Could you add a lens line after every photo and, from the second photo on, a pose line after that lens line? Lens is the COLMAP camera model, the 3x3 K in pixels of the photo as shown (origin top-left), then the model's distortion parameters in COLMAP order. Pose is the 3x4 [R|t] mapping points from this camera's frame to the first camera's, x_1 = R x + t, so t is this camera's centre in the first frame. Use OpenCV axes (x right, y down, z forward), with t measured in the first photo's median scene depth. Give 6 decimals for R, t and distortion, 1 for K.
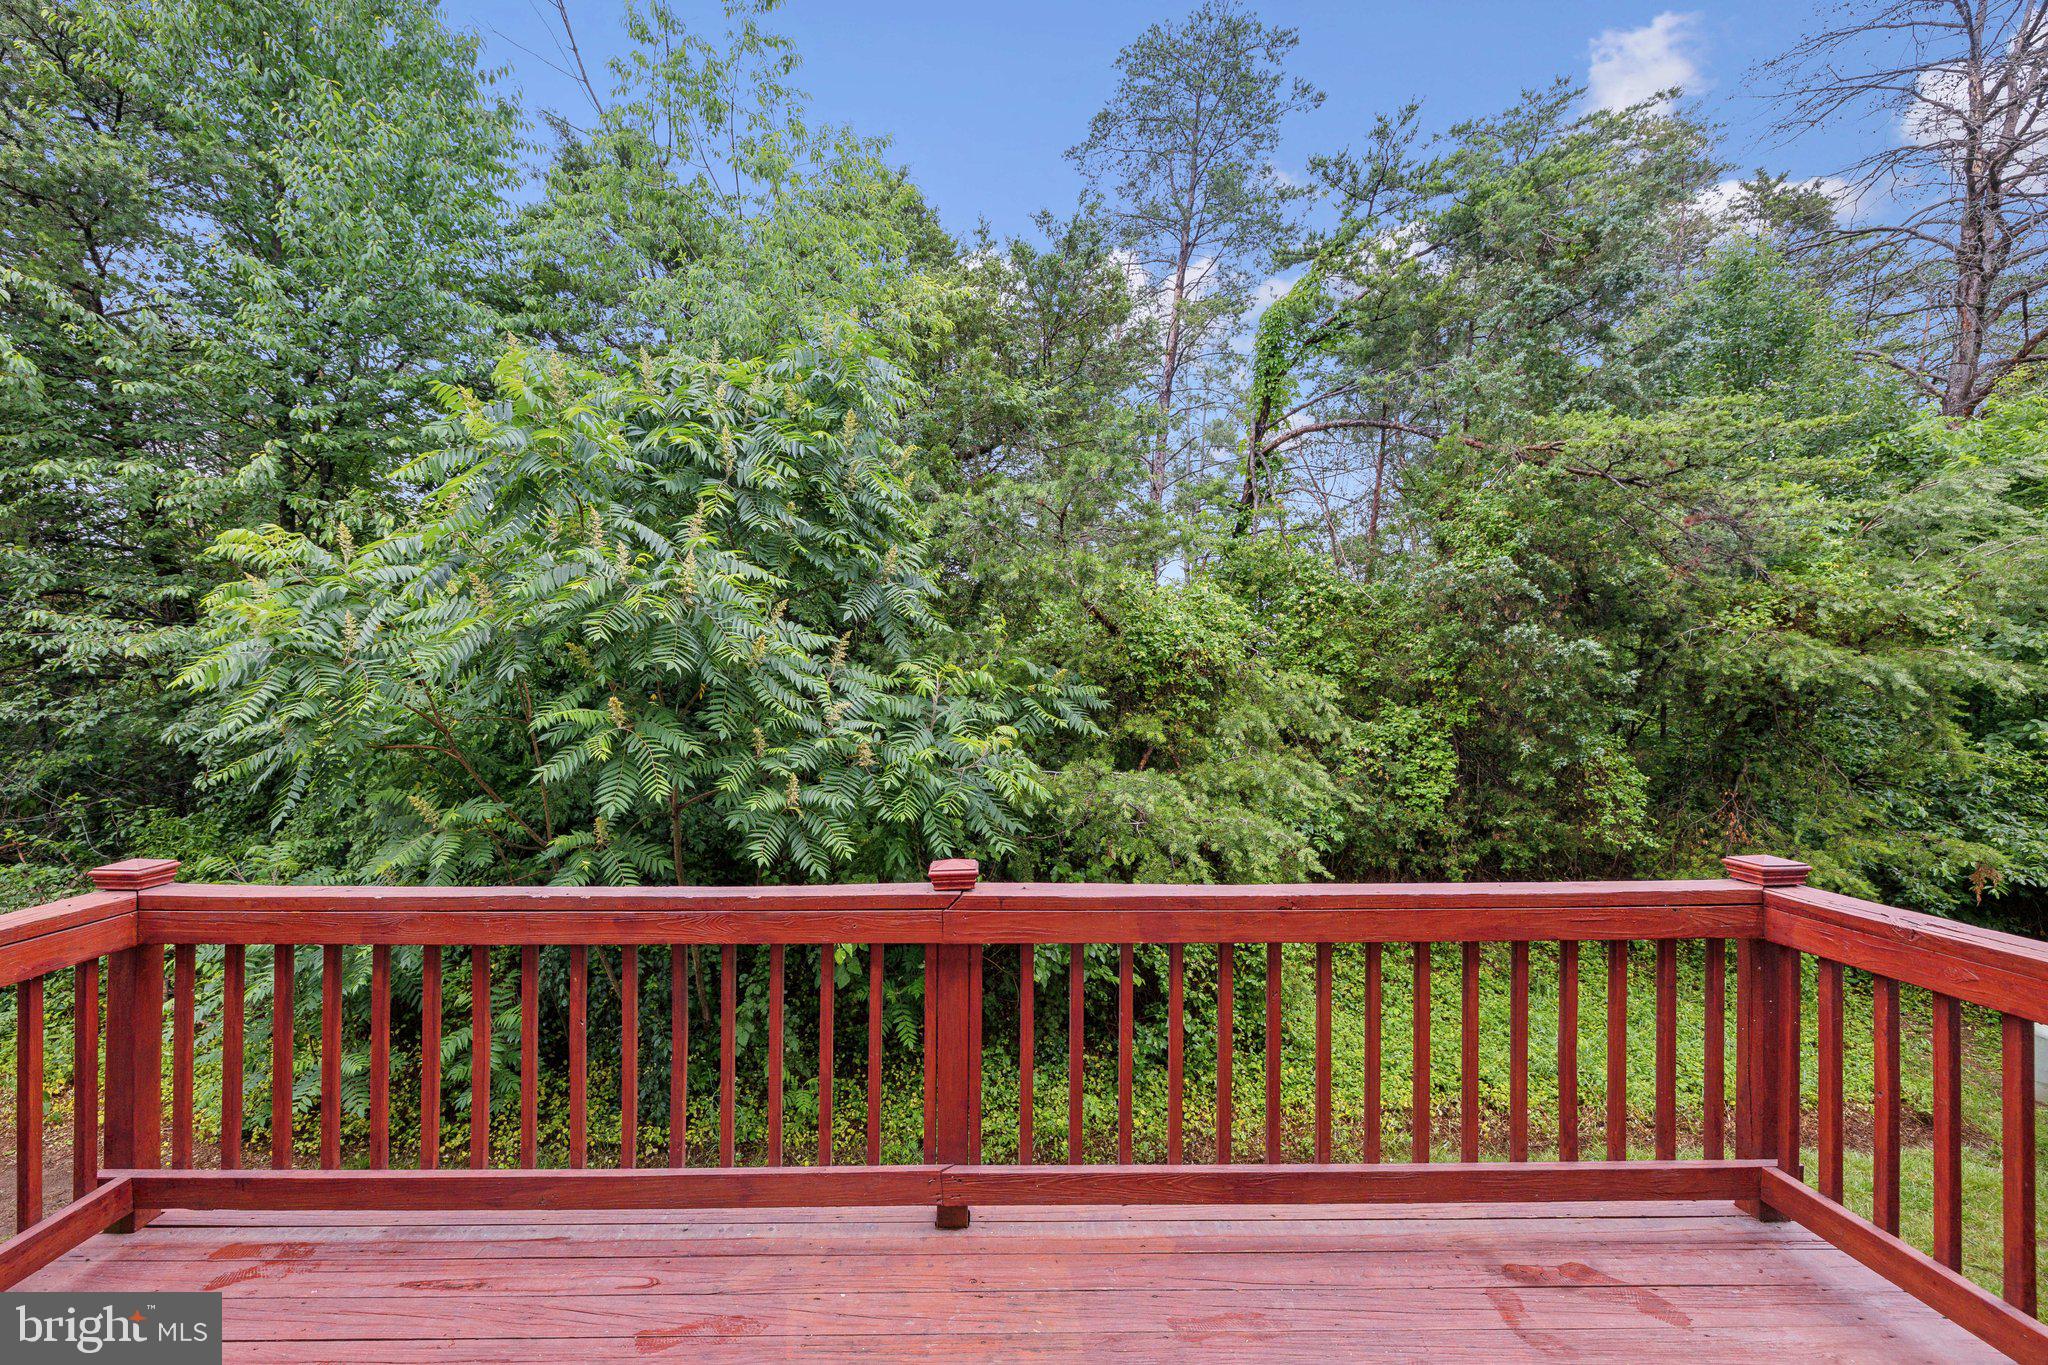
lens RADIAL K [[880.2, 0, 1024.5], [0, 880.2, 691.0], [0, 0, 1]] dist [-0.001507, -0.000054]
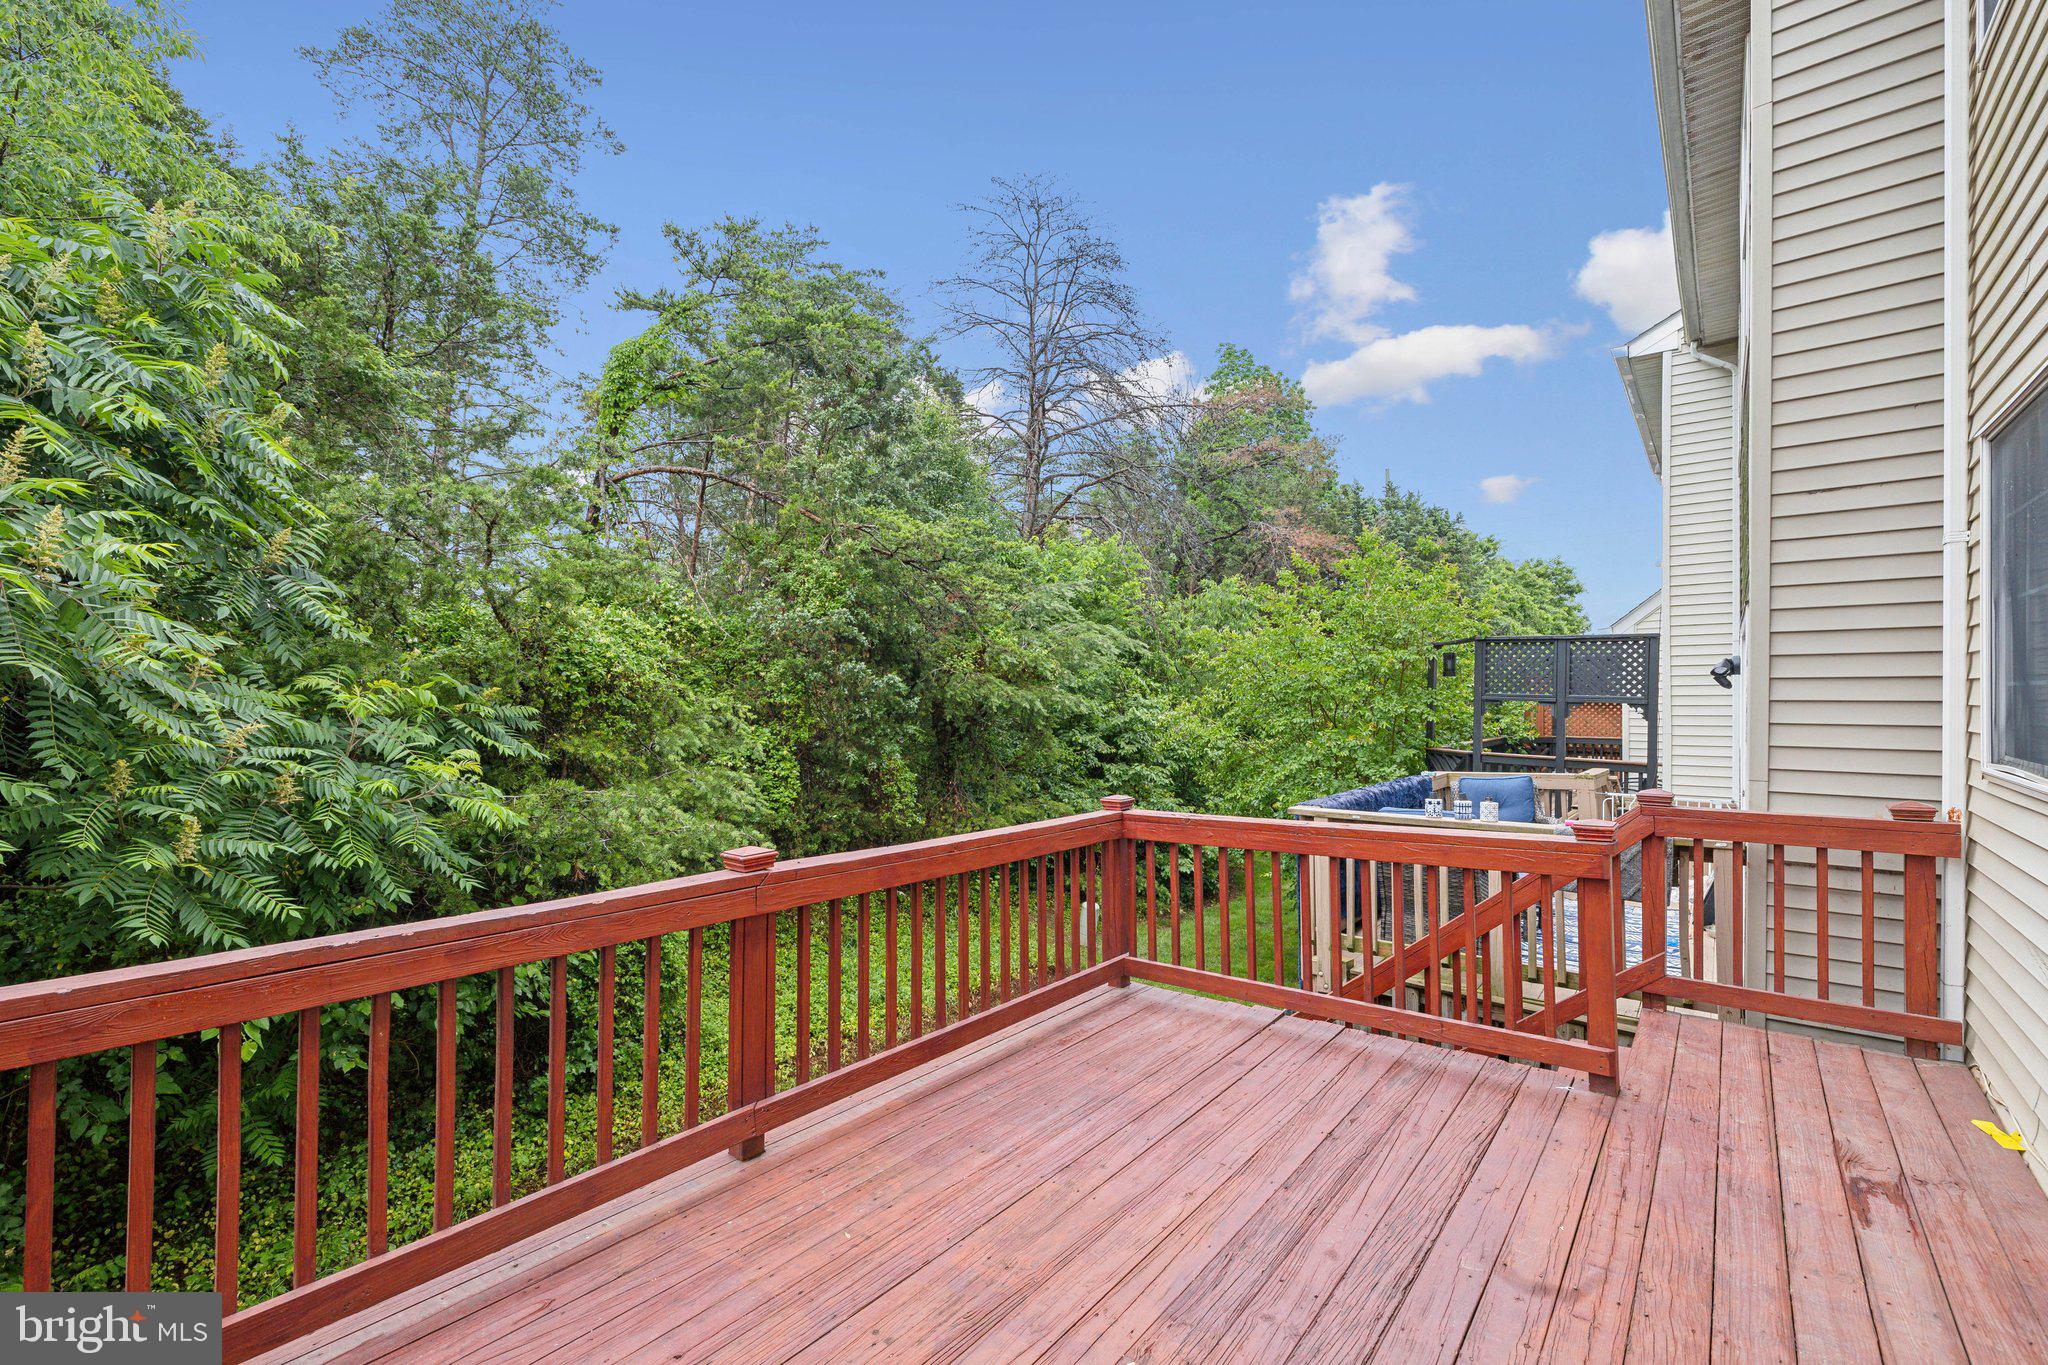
lens RADIAL K [[880.2, 0, 1019.9], [0, 880.2, 685.4], [0, 0, 1]] dist [-0.001507, -0.000054]
pose [[0.632165, 0.024291, 0.774453, -0.297259], [0.003384, 0.999412, -0.034109, 0.005817], [-0.774827, 0.024183, 0.631711, -0.016837]]
